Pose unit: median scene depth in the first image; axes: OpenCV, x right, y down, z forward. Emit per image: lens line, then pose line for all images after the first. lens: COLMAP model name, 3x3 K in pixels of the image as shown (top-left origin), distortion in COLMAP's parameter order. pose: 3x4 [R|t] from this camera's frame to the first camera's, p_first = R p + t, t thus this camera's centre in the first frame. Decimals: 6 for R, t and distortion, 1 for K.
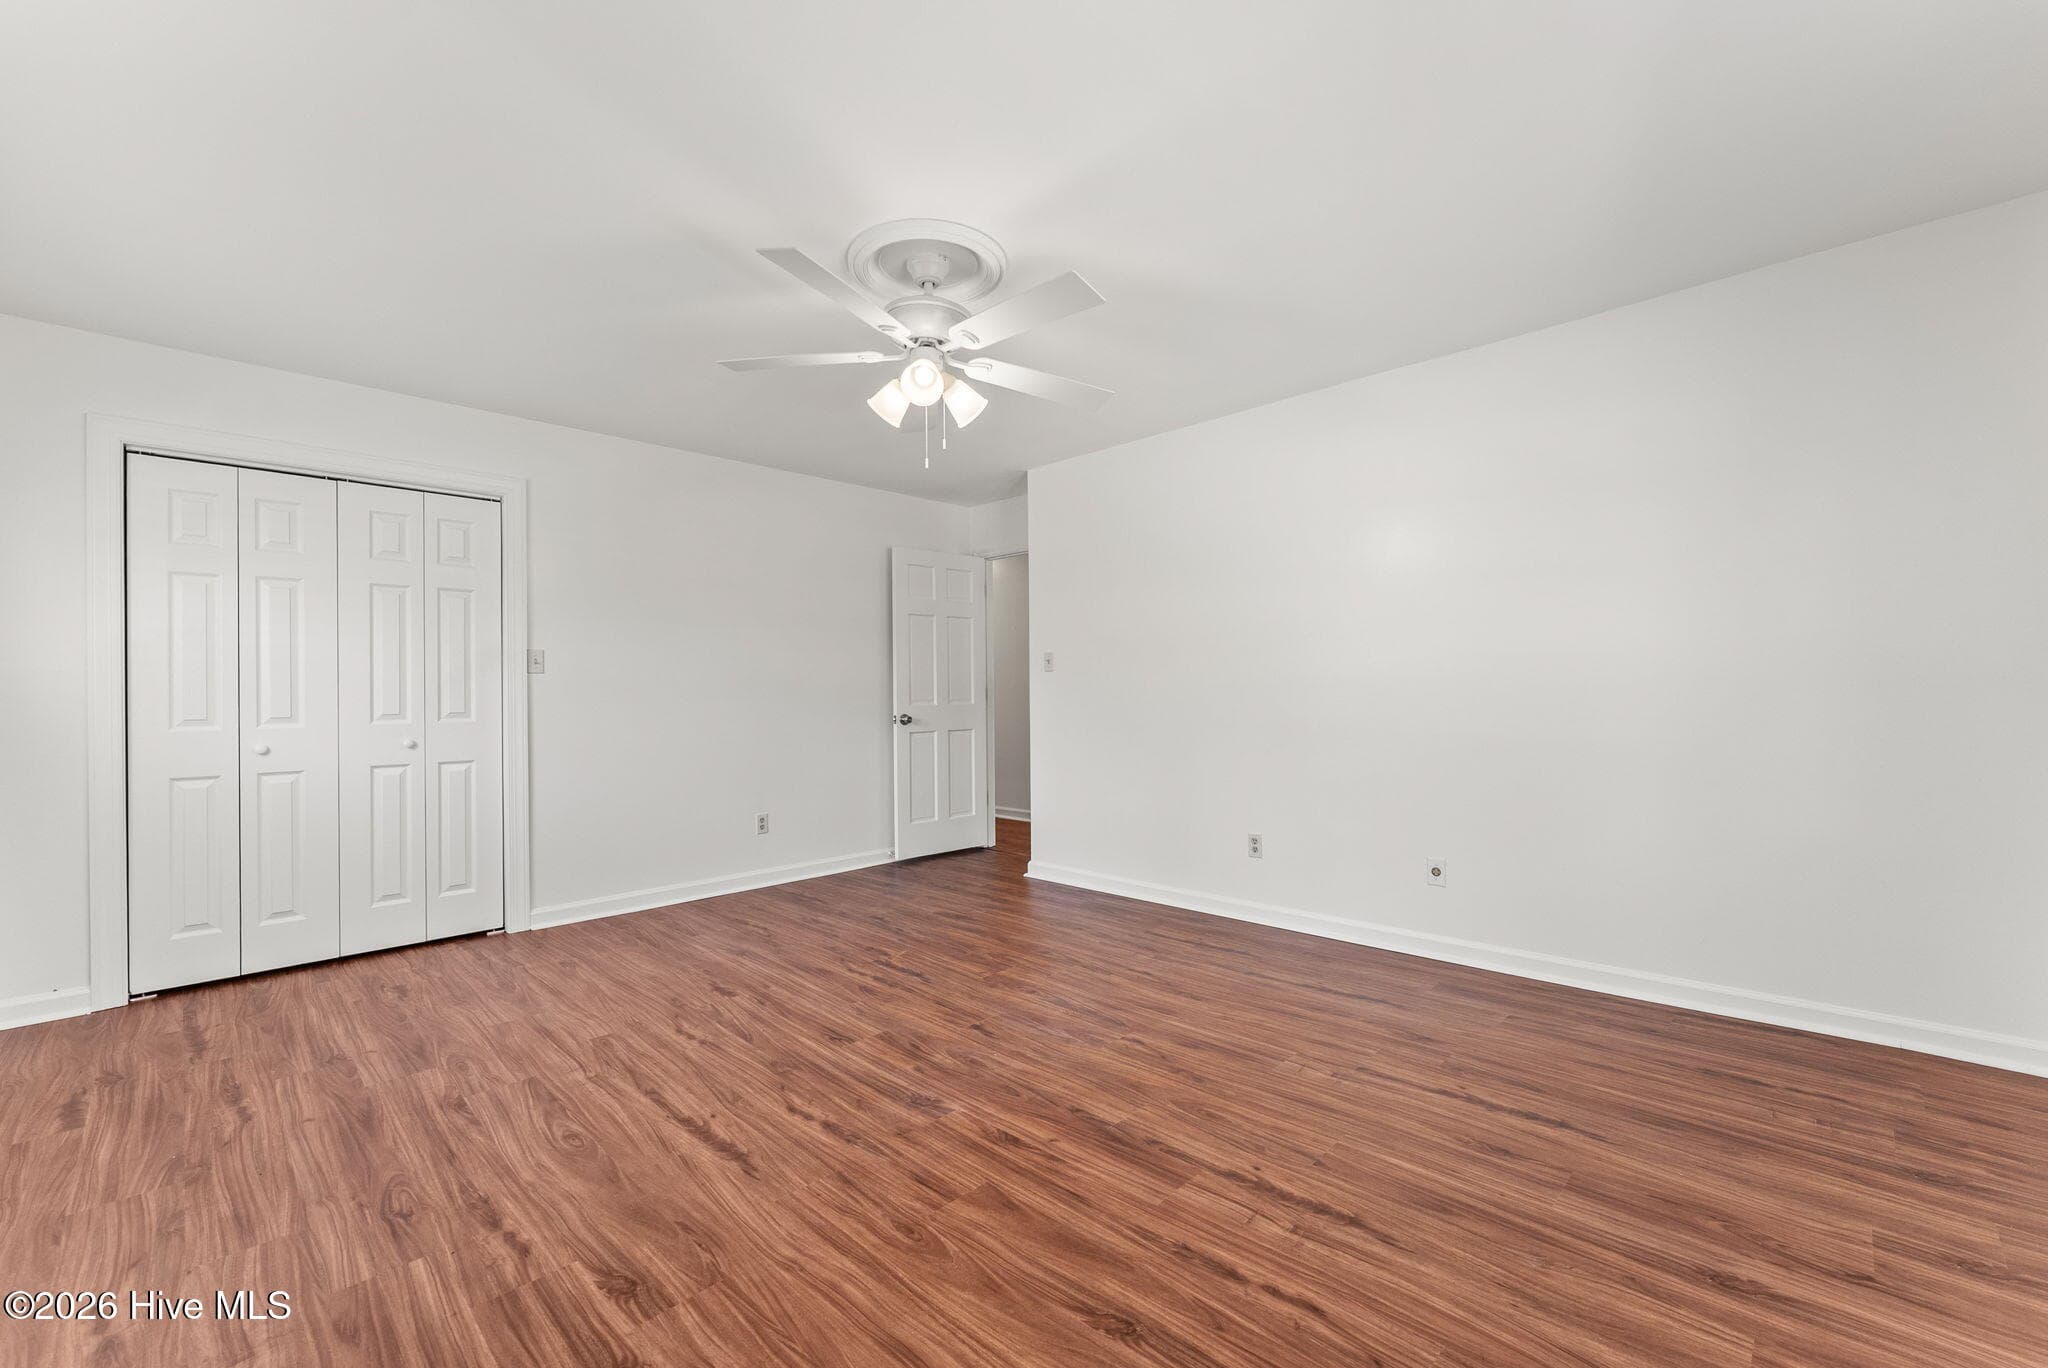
lens RADIAL K [[843.0, 0, 1018.4], [0, 843.0, 688.4], [0, 0, 1]] dist [0.000913, 0.000475]
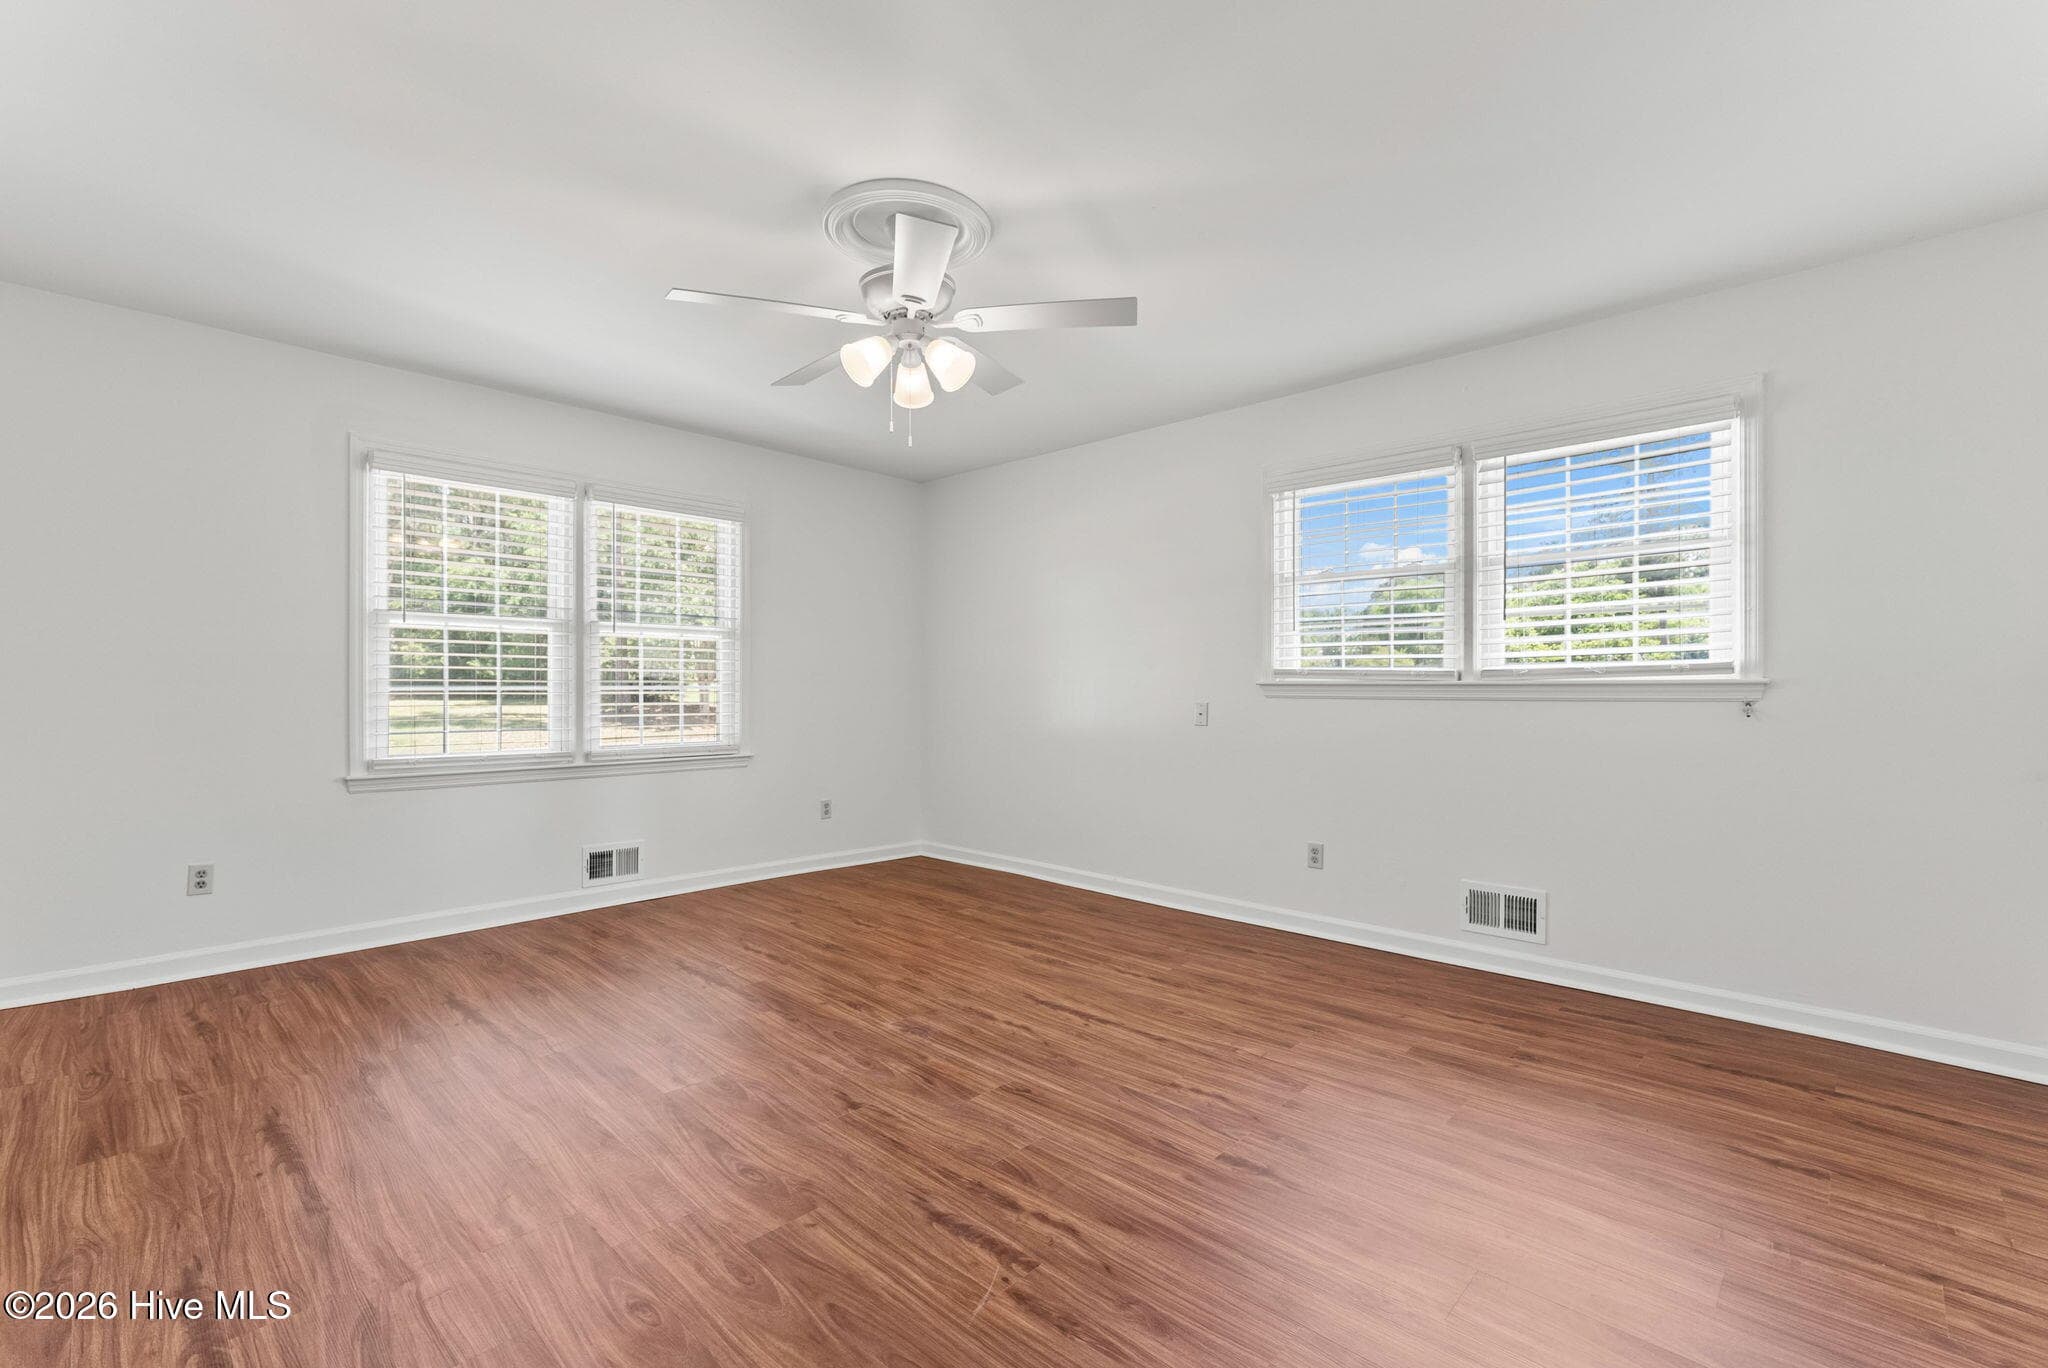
lens RADIAL K [[843.0, 0, 1018.4], [0, 843.0, 688.4], [0, 0, 1]] dist [0.000913, 0.000475]
pose [[-0.999591, 0.008716, -0.027225, -0.212598], [0.008784, 0.999959, -0.002346, 0.013159], [0.027203, -0.002585, -0.999627, 2.049299]]
